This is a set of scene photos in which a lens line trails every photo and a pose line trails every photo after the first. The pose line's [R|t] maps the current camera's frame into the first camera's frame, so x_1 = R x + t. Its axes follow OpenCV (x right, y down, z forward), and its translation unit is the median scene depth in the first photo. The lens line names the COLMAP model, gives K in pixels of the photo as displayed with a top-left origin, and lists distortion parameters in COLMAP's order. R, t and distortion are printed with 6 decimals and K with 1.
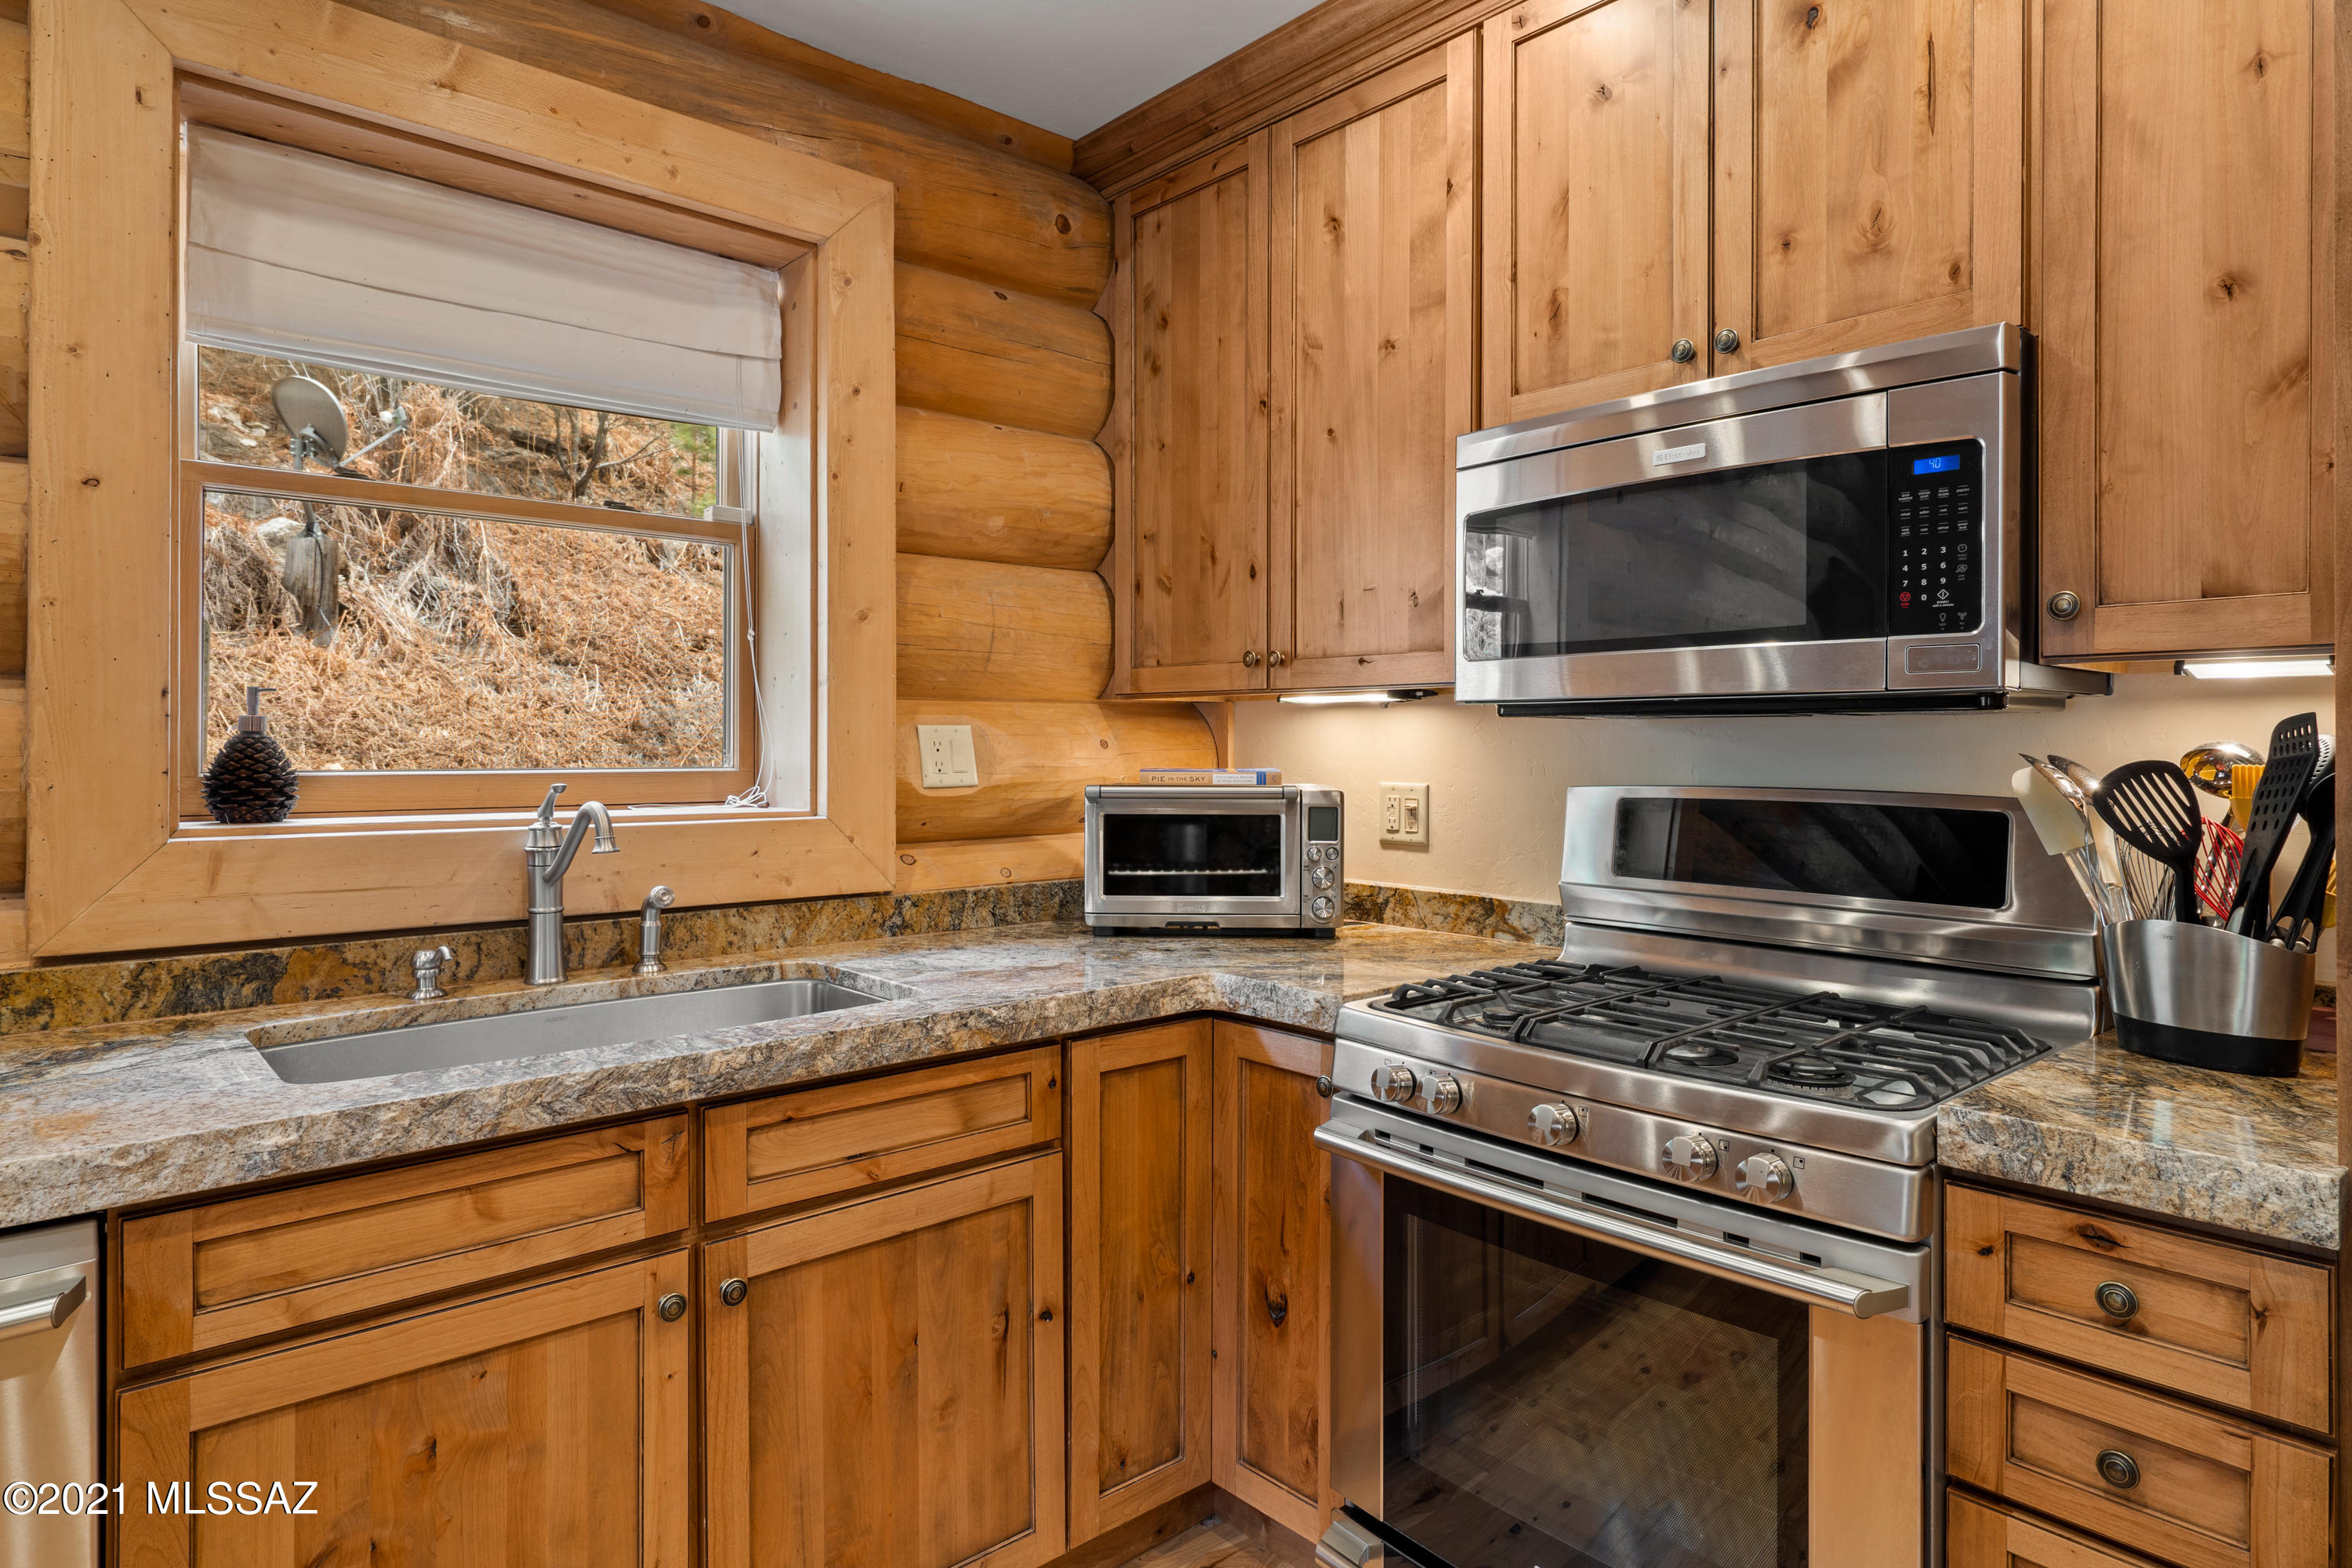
lens RADIAL K [[1335.3, 0, 1180.1], [0, 1335.3, 741.7], [0, 0, 1]] dist [0.005765, 0.000207]
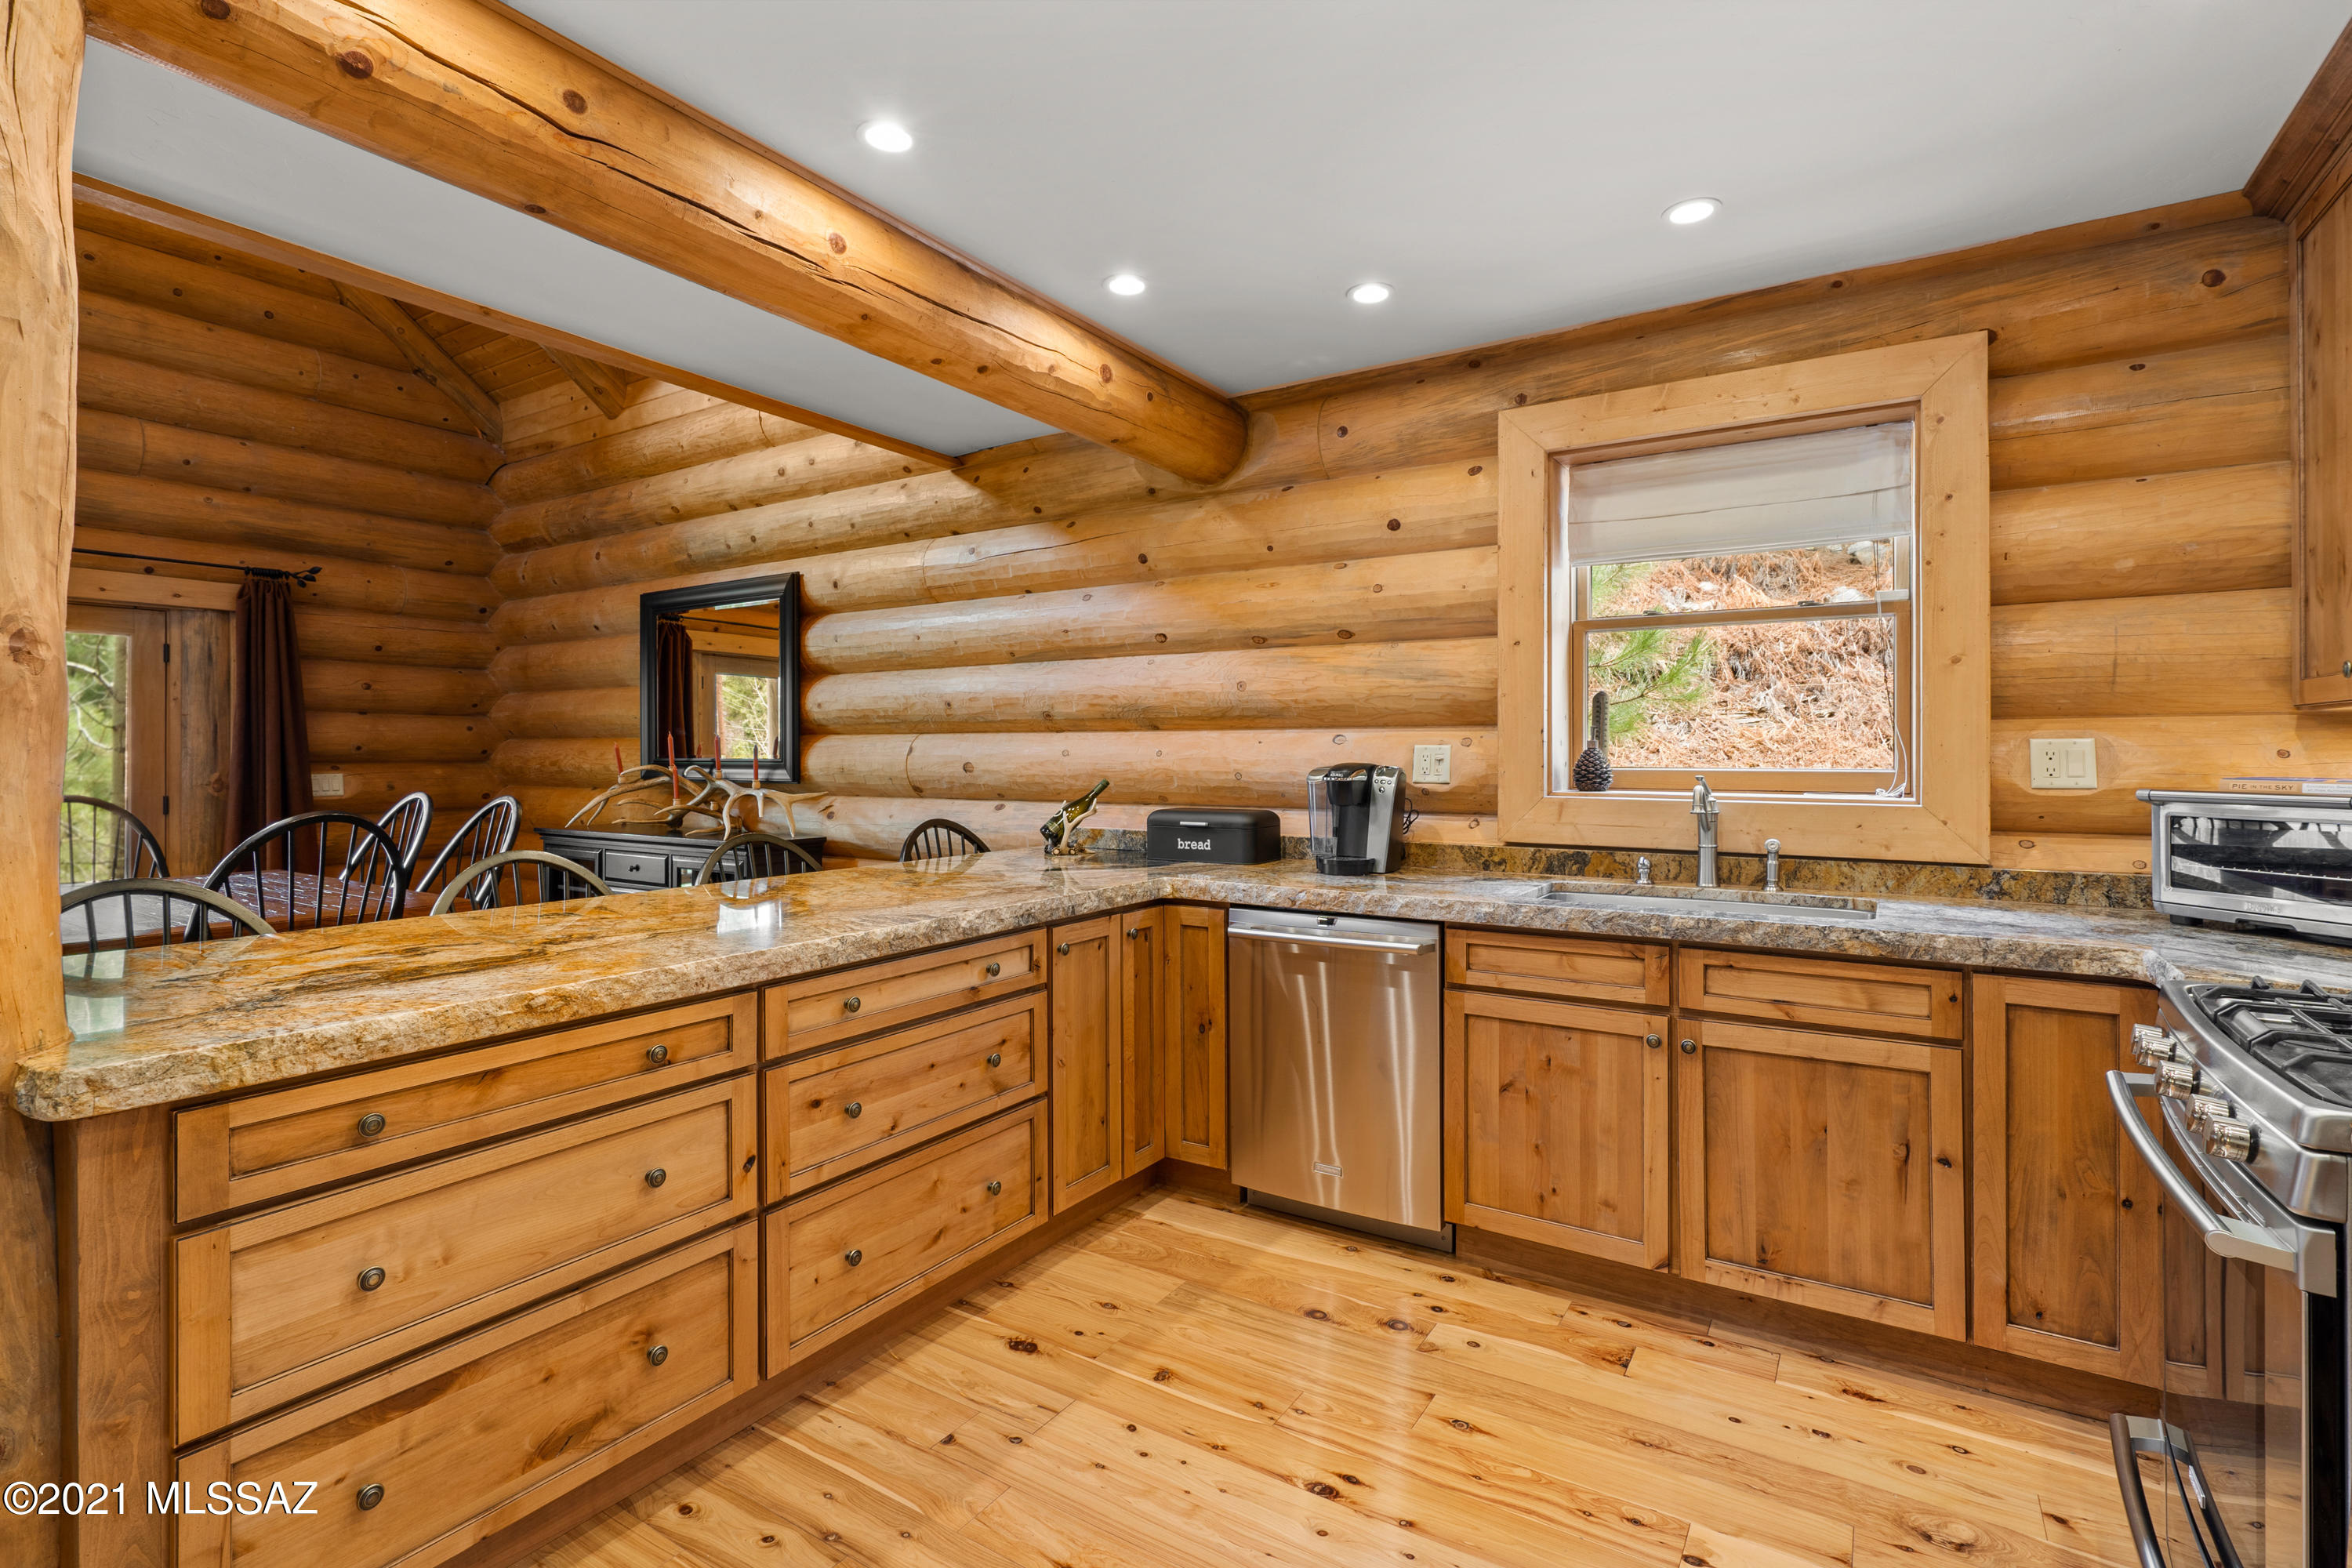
lens RADIAL K [[1103.1, 0, 1177.4], [0, 1103.1, 748.1], [0, 0, 1]] dist [-0.001636, 0.000341]
pose [[0.259998, -0.003853, -0.965602, 0.753153], [0.002966, 0.999991, -0.003191, -0.003271], [0.965605, -0.002034, 0.260007, -0.071363]]
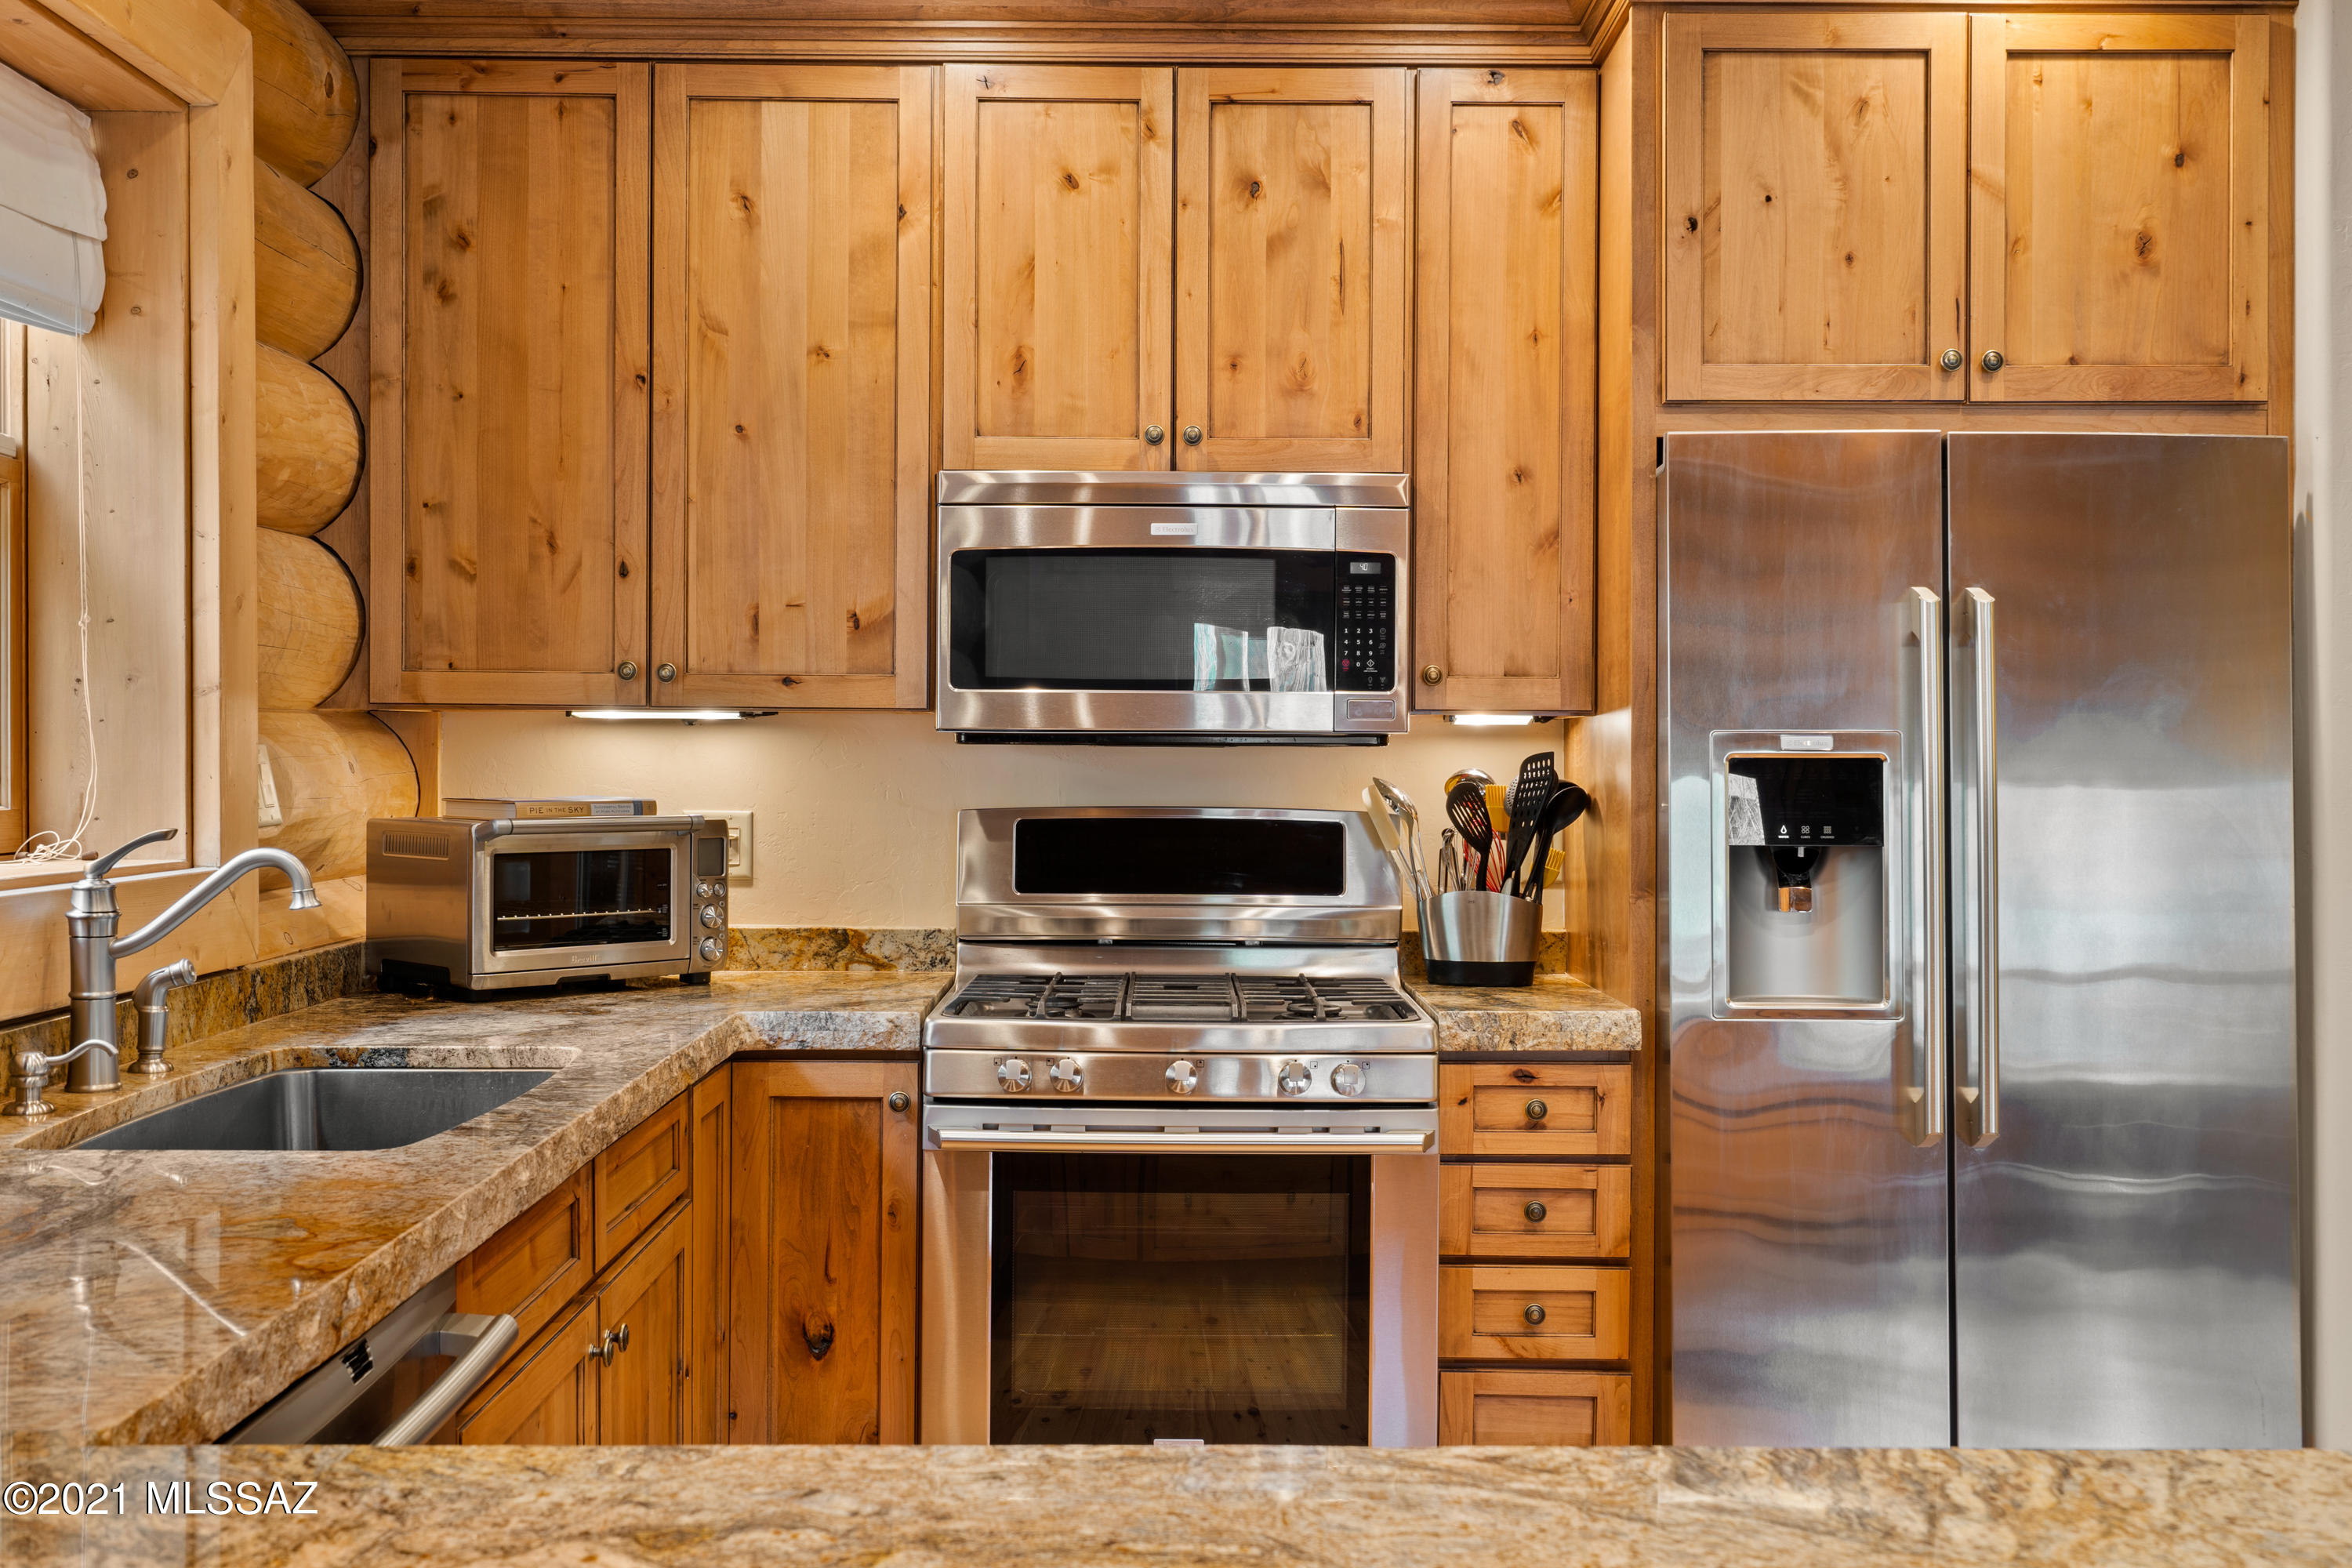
lens RADIAL K [[2335.0, 0, 1171.8], [0, 2335.0, 779.9], [0, 0, 1]] dist [0.002330, 0.002767]
pose [[0.656170, -0.007846, 0.754573, -1.049907], [-0.005196, 0.999875, 0.014914, -0.018666], [-0.754596, -0.013707, 0.656047, -0.324195]]
